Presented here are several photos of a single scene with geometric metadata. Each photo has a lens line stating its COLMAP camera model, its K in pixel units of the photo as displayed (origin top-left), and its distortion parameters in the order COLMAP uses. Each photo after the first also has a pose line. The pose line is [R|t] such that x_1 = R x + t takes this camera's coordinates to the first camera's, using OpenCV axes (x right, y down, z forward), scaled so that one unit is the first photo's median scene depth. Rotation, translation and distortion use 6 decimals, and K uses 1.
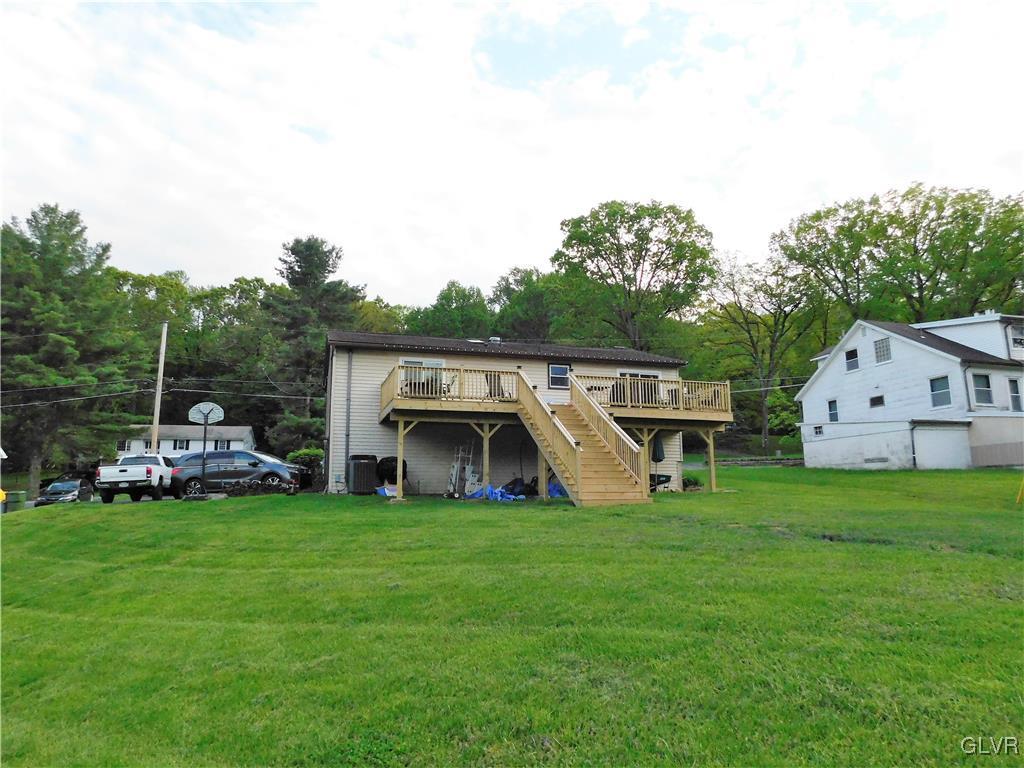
lens RADIAL K [[678.2, 0, 512.3], [0, 678.2, 382.5], [0, 0, 1]] dist [-0.065003, 0.050744]
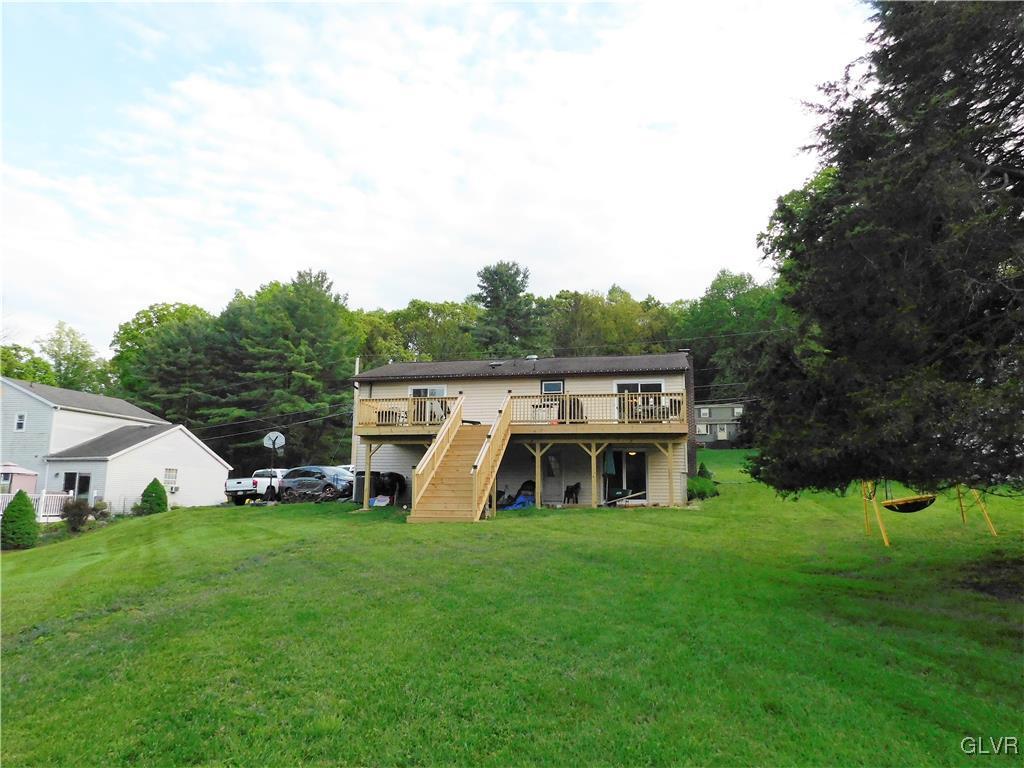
lens RADIAL K [[678.2, 0, 515.0], [0, 678.2, 385.0], [0, 0, 1]] dist [-0.065003, 0.050744]
pose [[0.882863, -0.063663, -0.465296, 0.295977], [0.069991, 0.997541, -0.003684, -0.012133], [0.464386, -0.029314, 0.885147, 0.024987]]
